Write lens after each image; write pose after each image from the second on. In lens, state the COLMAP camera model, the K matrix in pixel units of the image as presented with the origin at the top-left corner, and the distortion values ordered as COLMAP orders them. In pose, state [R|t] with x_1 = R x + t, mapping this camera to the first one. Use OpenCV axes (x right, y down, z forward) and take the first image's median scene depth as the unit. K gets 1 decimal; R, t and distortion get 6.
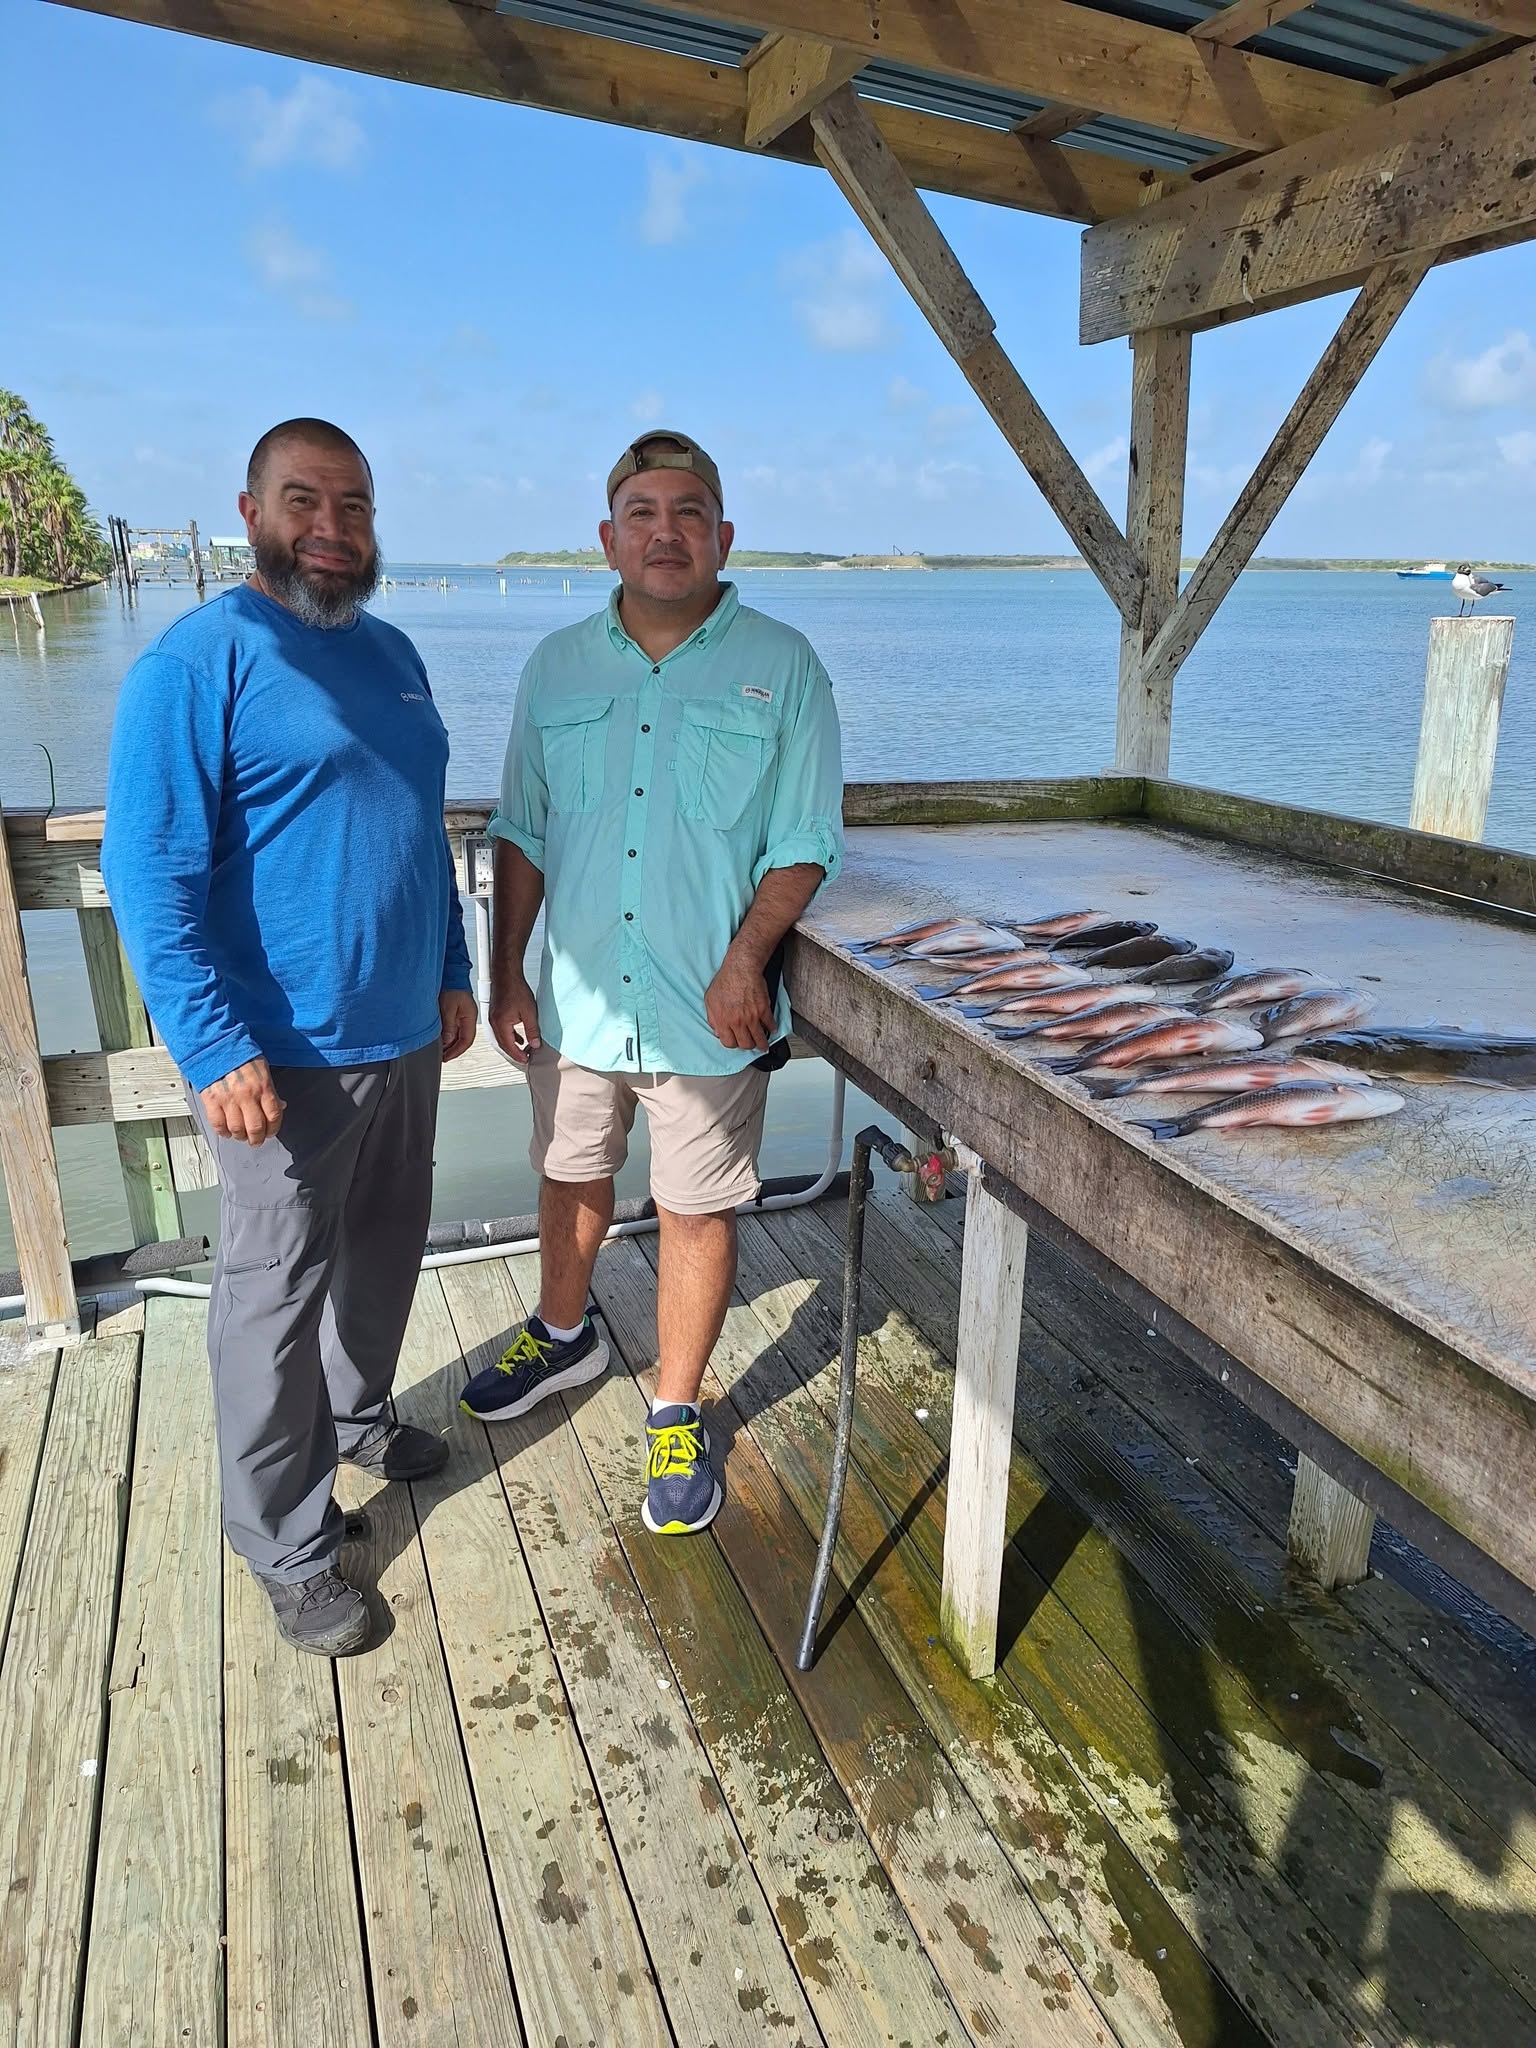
lens RADIAL K [[1447.1, 0, 747.1], [0, 1447.1, 1042.1], [0, 0, 1]] dist [0.022237, -0.019991]
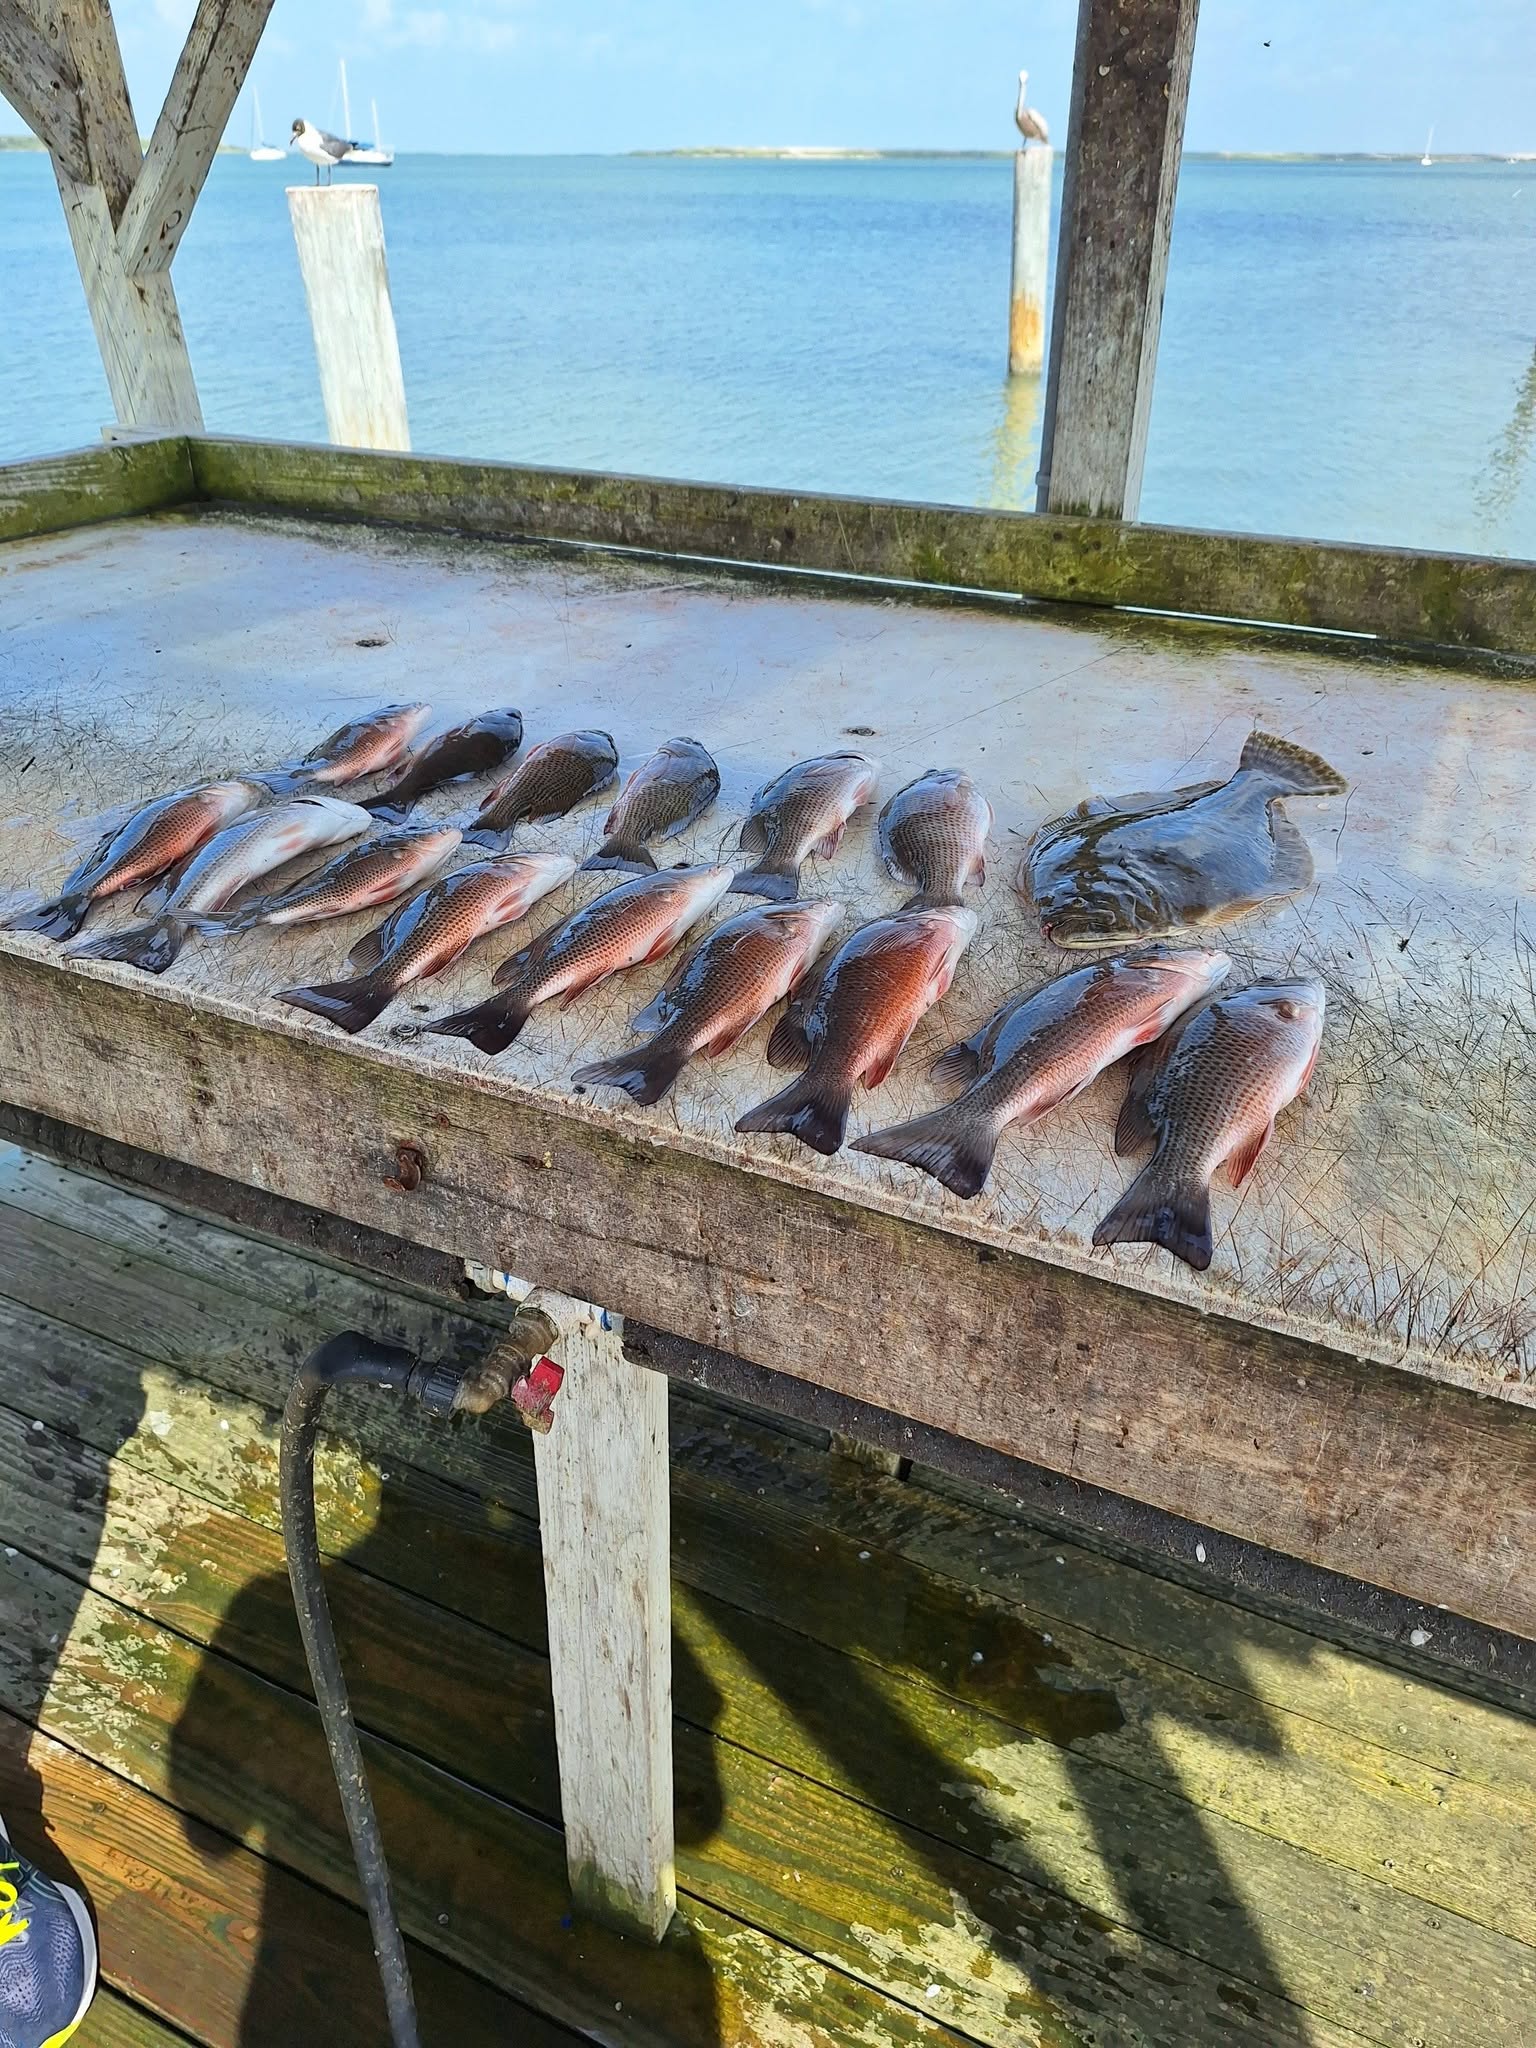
lens RADIAL K [[1447.1, 0, 772.4], [0, 1447.1, 1040.0], [0, 0, 1]] dist [0.022237, -0.019991]
pose [[0.706177, -0.366849, 0.605587, -0.039971], [0.215481, 0.926087, 0.309727, -0.091453], [-0.674449, -0.088229, 0.733031, 0.379868]]
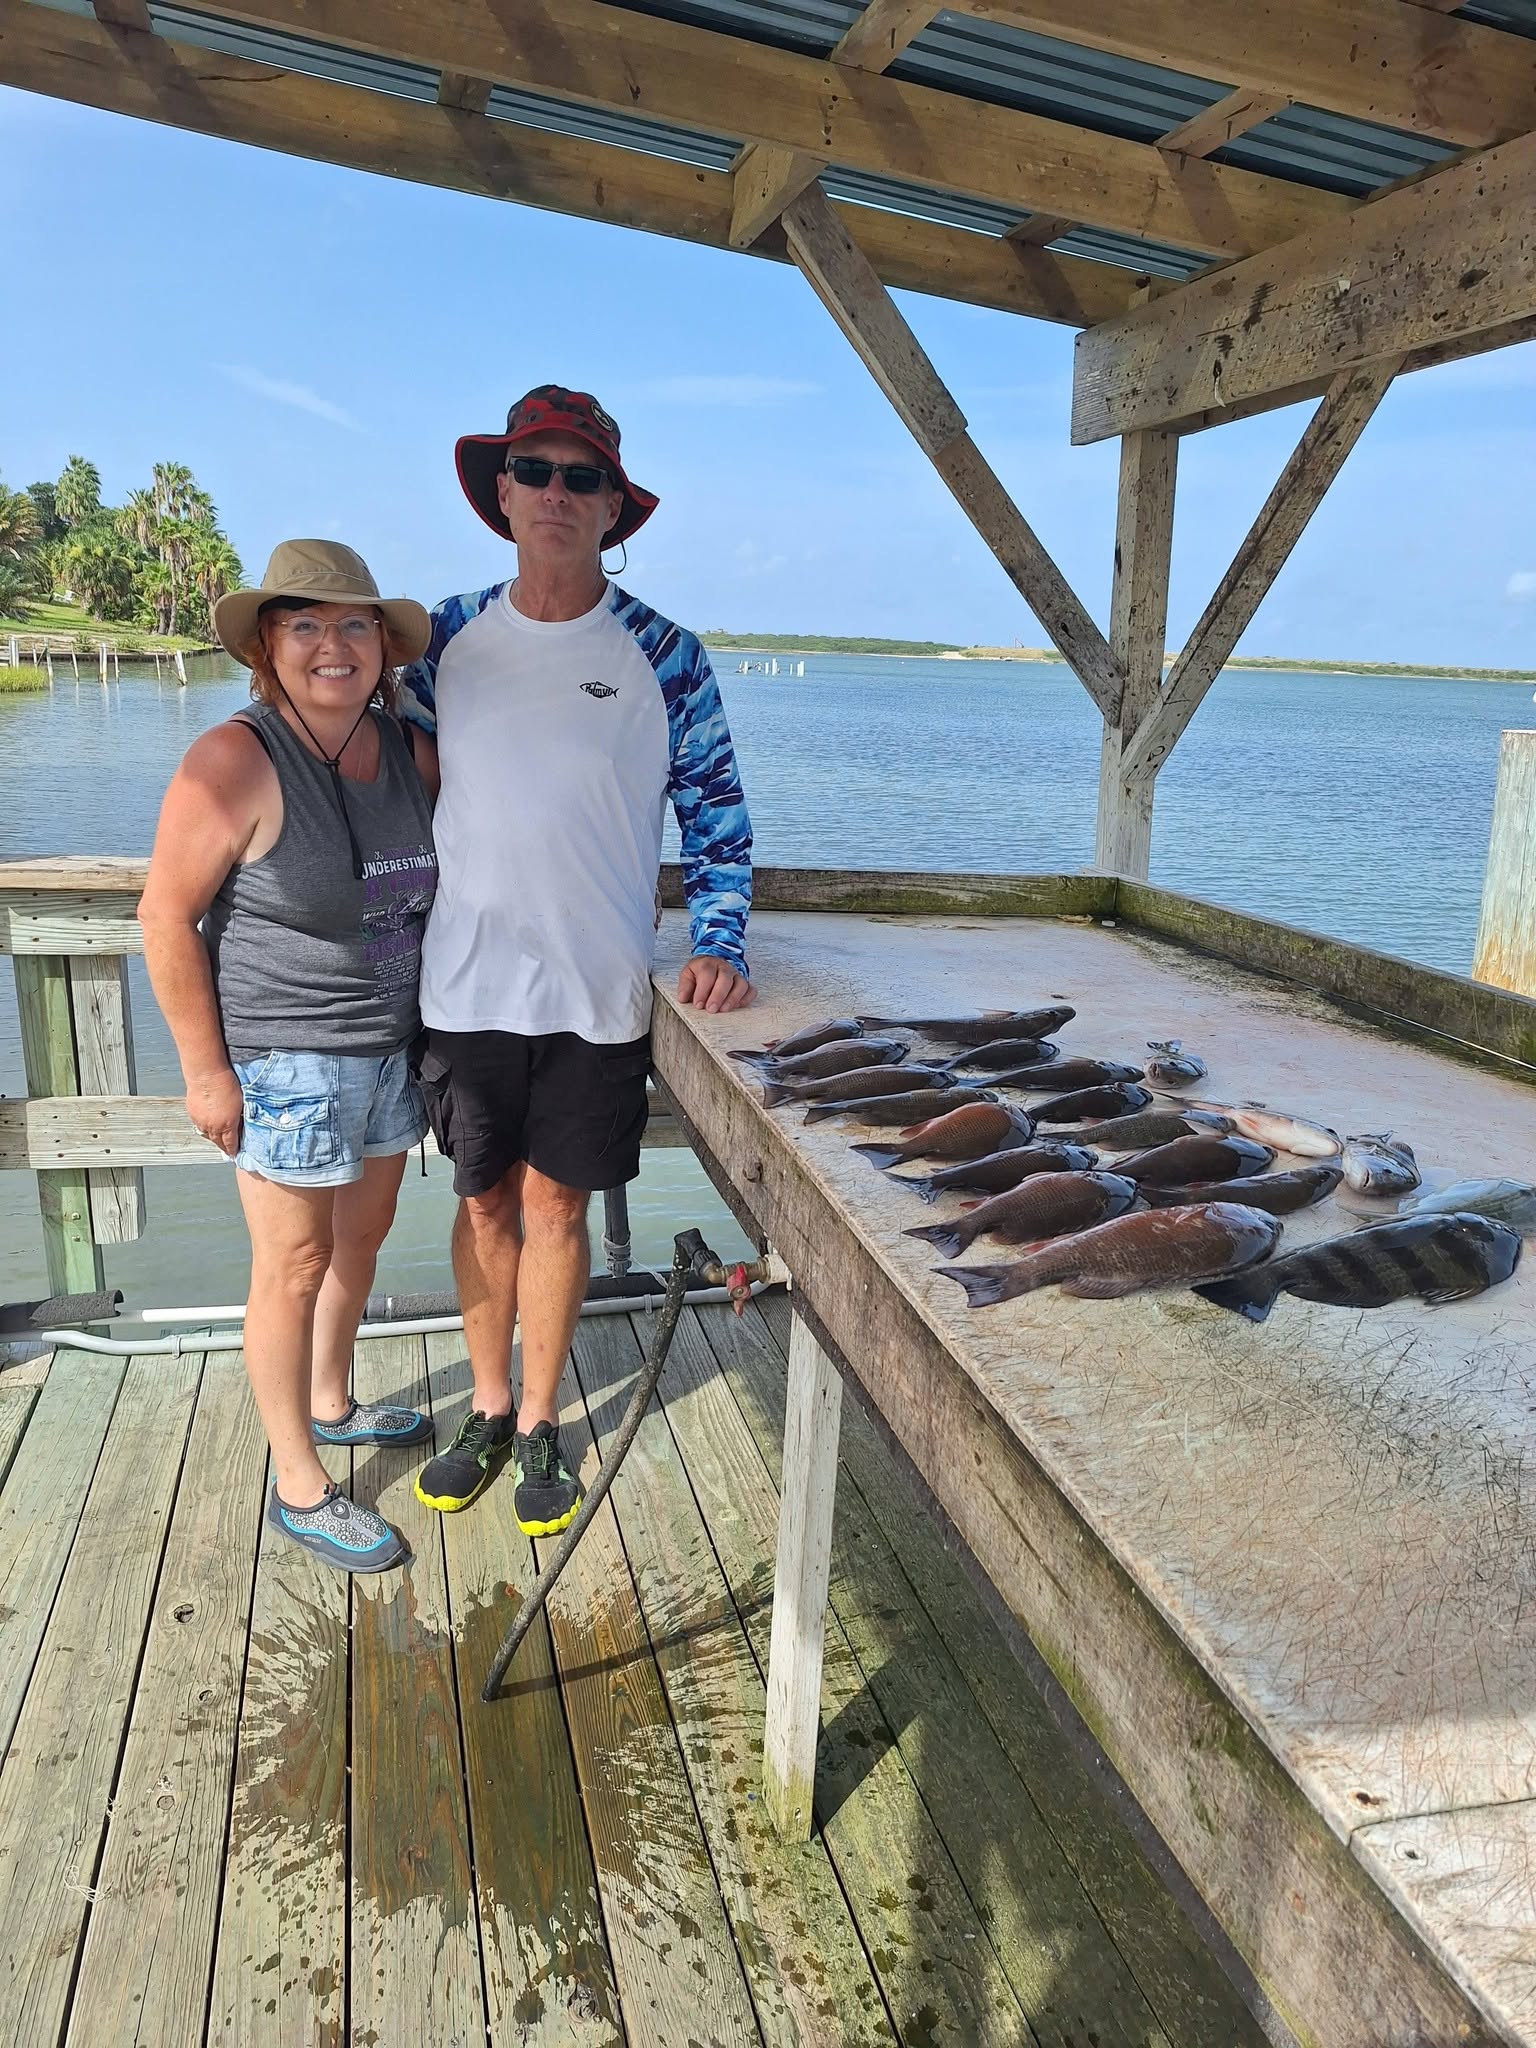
lens RADIAL K [[1447.1, 0, 754.9], [0, 1447.1, 1003.5], [0, 0, 1]] dist [0.022237, -0.019991]
pose [[0.996053, 0.056027, -0.068847, 0.122475], [-0.061231, 0.995229, -0.075957, -0.012783], [0.064263, 0.079873, 0.994731, 0.034085]]
